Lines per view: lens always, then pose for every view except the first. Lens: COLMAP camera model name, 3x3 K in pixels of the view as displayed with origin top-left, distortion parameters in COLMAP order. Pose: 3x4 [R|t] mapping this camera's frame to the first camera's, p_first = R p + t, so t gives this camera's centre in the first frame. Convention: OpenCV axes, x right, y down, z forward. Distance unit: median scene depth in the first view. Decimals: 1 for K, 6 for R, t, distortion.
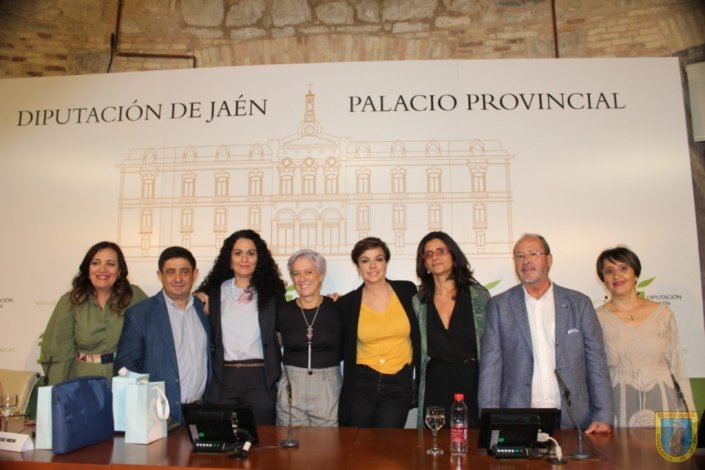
lens RADIAL K [[607.4, 0, 352.5], [0, 607.4, 235.0], [0, 0, 1]] dist [-0.178319, 0.176020]
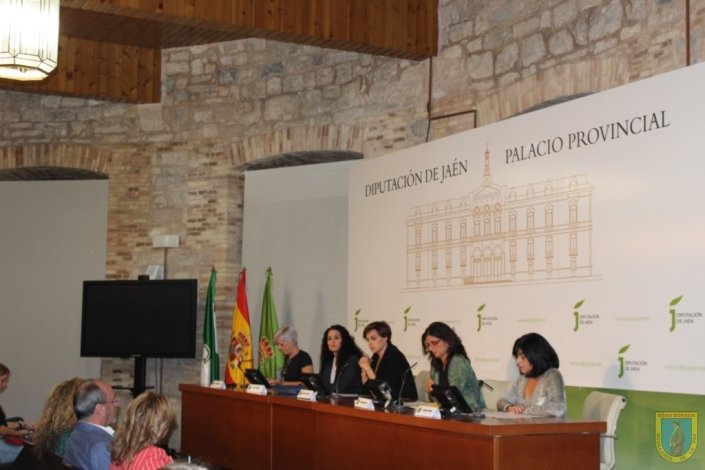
lens RADIAL K [[1090.1, 0, 352.5], [0, 1090.1, 235.0], [0, 0, 1]] dist [-0.015563, 0.033518]
pose [[0.522829, -0.072295, -0.849367, 1.686969], [0.122581, 0.992418, -0.009016, -0.079040], [0.843578, -0.099403, 0.527726, -0.433515]]
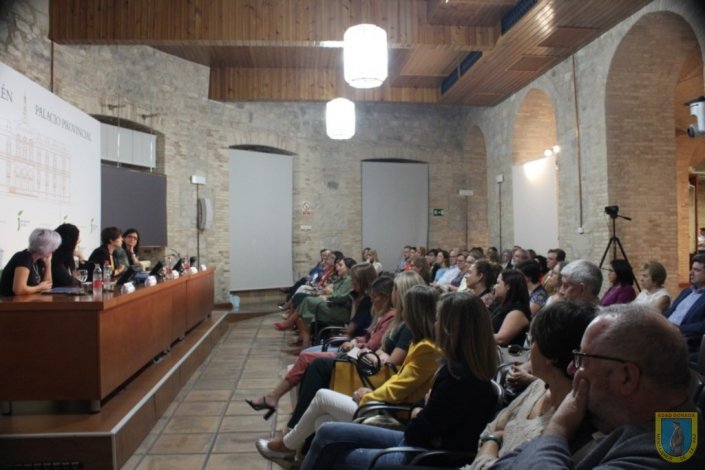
lens RADIAL K [[591.0, 0, 352.5], [0, 591.0, 235.0], [0, 0, 1]] dist [-0.163957, 0.163546]
pose [[-0.161785, 0.009321, 0.986782, -1.764327], [-0.149052, 0.988252, -0.033772, 0.059197], [-0.975505, -0.152546, -0.158495, 0.316582]]
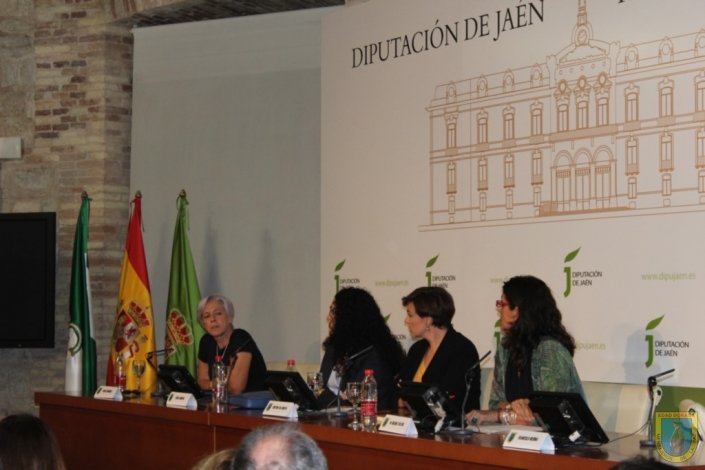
lens RADIAL K [[1695.9, 0, 352.5], [0, 1695.9, 235.0], [0, 0, 1]] dist [0.072053, 0.423548]
pose [[0.571357, -0.033902, -0.820001, 1.416221], [0.125656, 0.990980, 0.046583, -0.069128], [0.811025, -0.129654, 0.570463, -0.400144]]
